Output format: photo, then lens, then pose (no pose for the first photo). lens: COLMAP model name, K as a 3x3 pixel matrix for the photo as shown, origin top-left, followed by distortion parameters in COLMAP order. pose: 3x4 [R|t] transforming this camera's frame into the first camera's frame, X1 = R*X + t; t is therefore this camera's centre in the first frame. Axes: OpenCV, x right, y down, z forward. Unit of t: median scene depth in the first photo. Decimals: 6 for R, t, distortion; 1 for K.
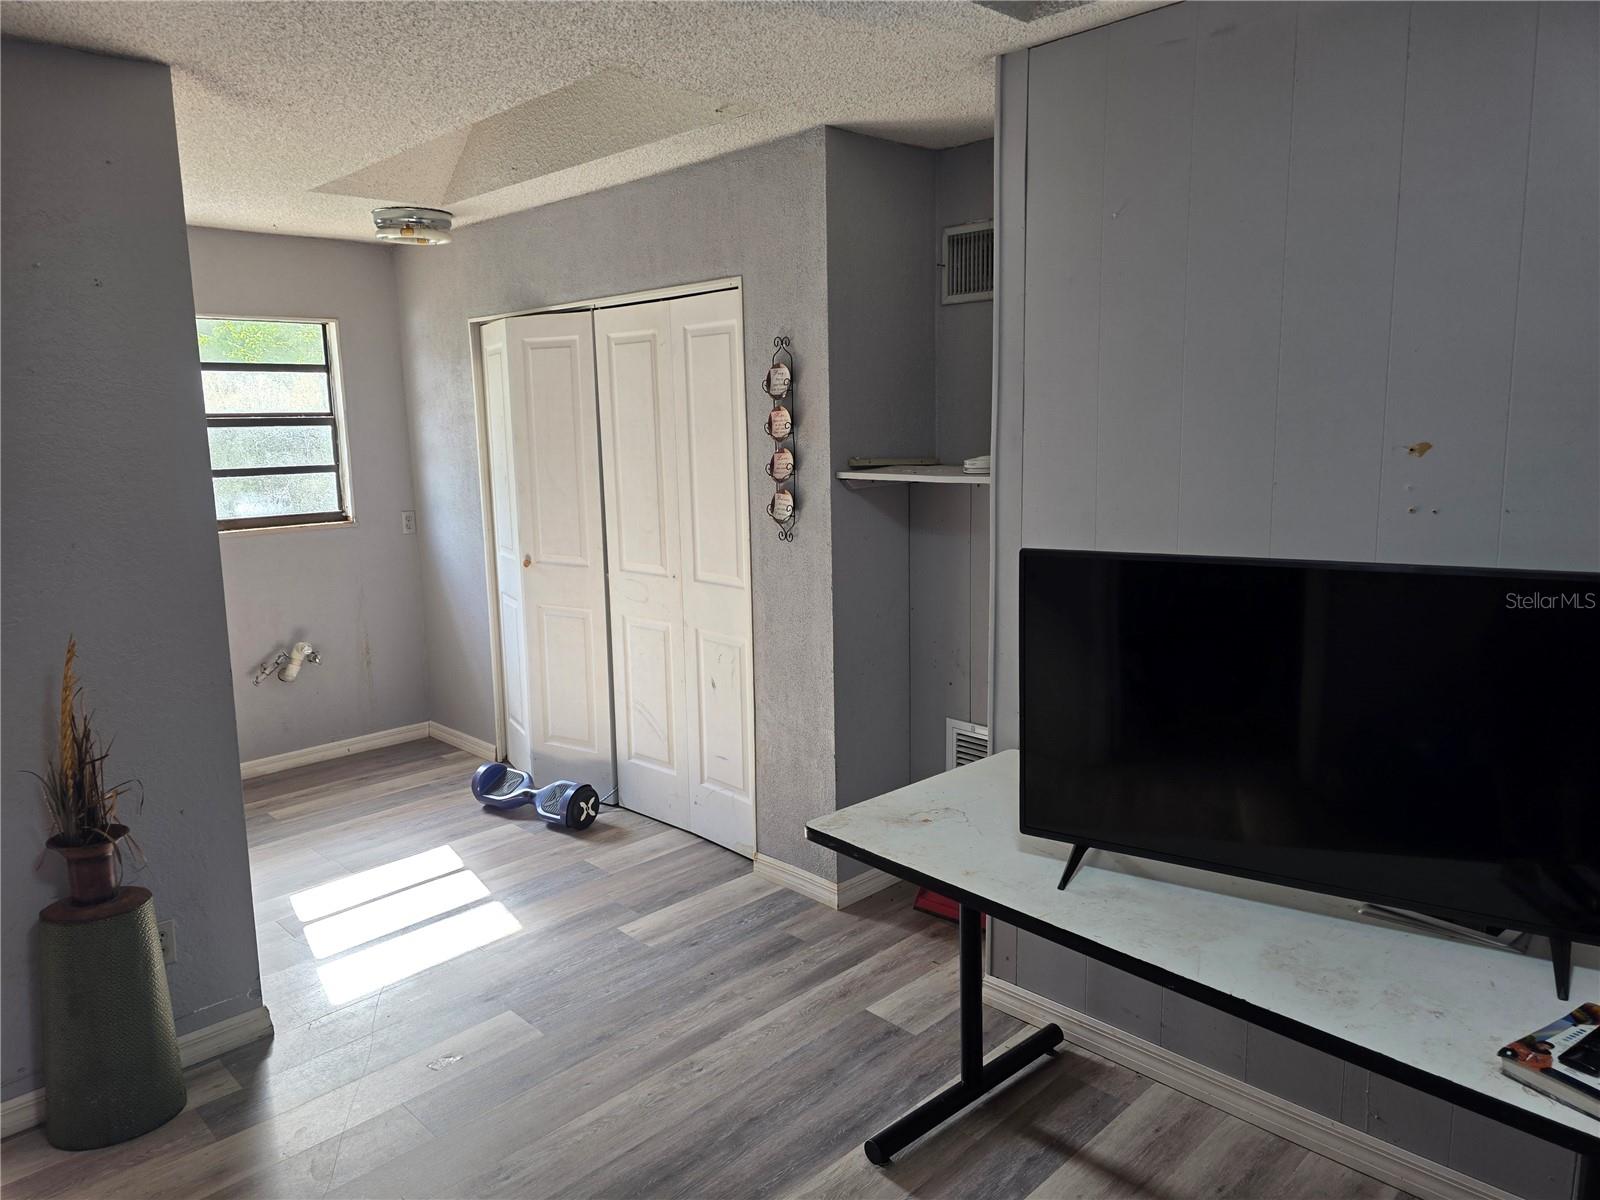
lens RADIAL K [[1054.3, 0, 796.2], [0, 1054.3, 603.5], [0, 0, 1]] dist [0.068679, -0.062518]
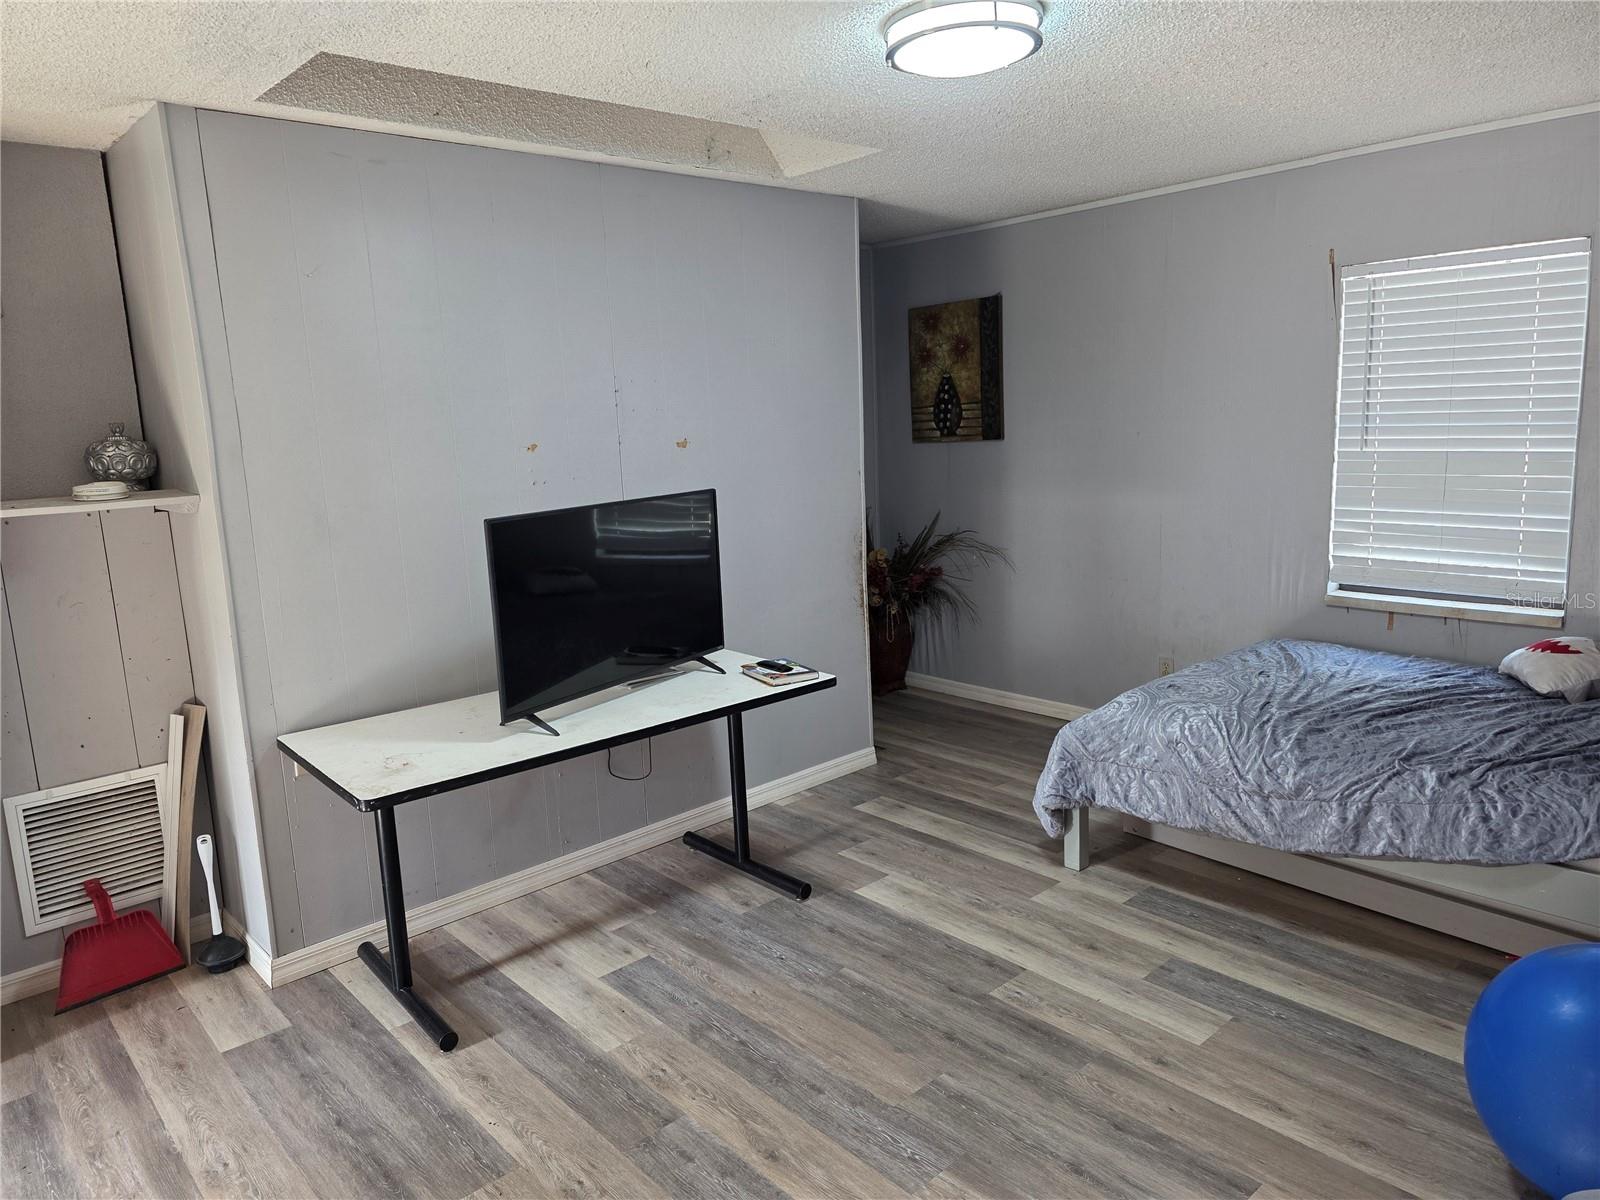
lens RADIAL K [[1054.3, 0, 796.2], [0, 1054.3, 603.5], [0, 0, 1]] dist [0.068679, -0.062518]
pose [[0.057612, -0.168507, 0.984015, -0.888228], [0.210925, 0.965457, 0.152980, -0.055602], [-0.975803, 0.198740, 0.091164, 0.364212]]
